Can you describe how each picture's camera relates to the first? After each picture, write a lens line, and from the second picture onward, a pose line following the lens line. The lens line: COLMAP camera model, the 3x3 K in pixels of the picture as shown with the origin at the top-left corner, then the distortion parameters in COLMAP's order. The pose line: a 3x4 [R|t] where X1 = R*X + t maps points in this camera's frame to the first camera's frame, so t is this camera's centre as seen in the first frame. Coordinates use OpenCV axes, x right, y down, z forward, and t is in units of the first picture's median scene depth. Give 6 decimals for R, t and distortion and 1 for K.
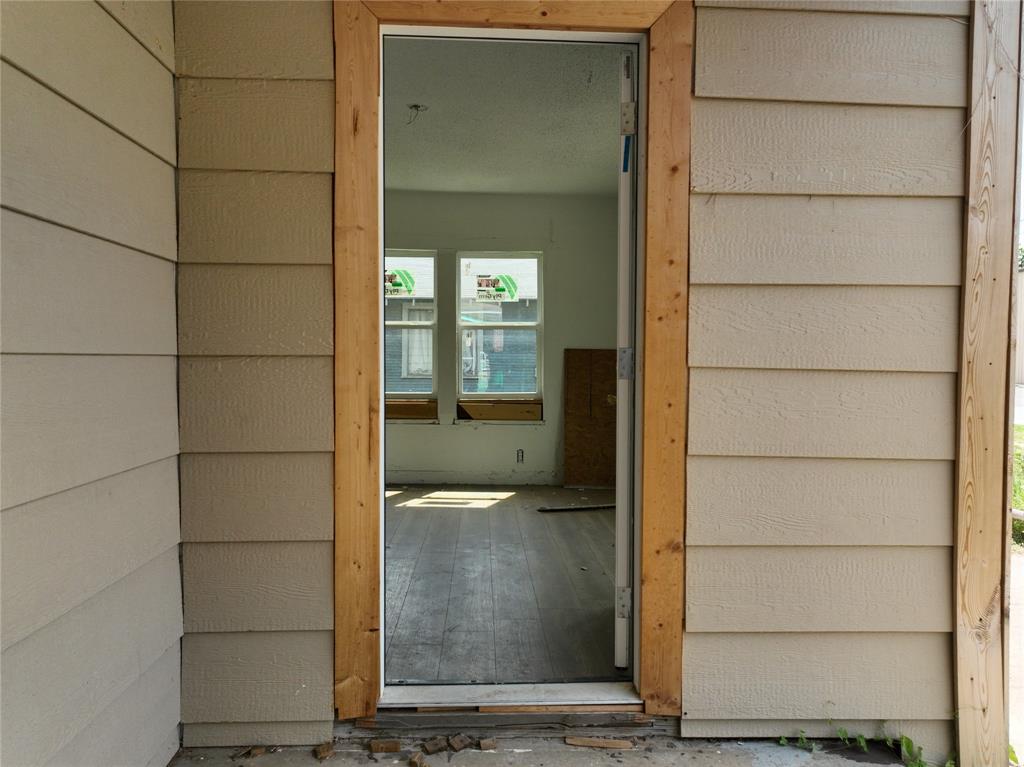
lens RADIAL K [[720.5, 0, 513.2], [0, 720.5, 384.1], [0, 0, 1]] dist [-0.000565, 0.017579]
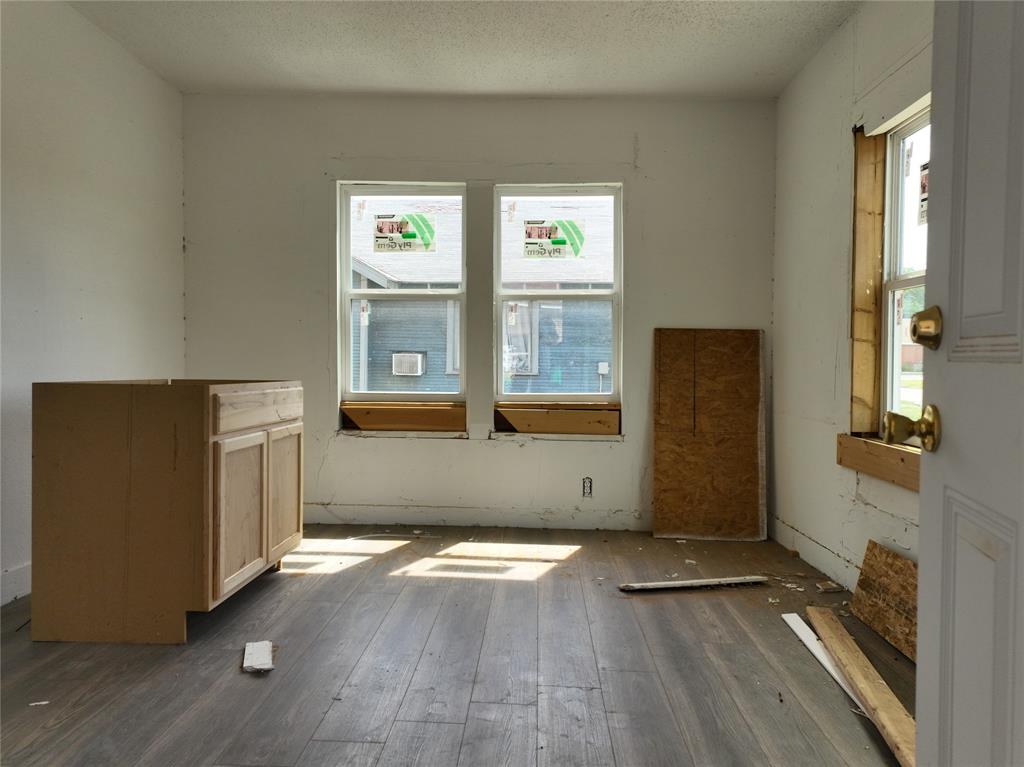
lens RADIAL K [[720.5, 0, 514.5], [0, 720.5, 381.1], [0, 0, 1]] dist [-0.000565, 0.017579]
pose [[0.996926, 0.004238, -0.078232, -0.005907], [-0.004356, 0.999990, -0.001340, 0.001605], [0.078225, 0.001677, 0.996934, 0.322106]]
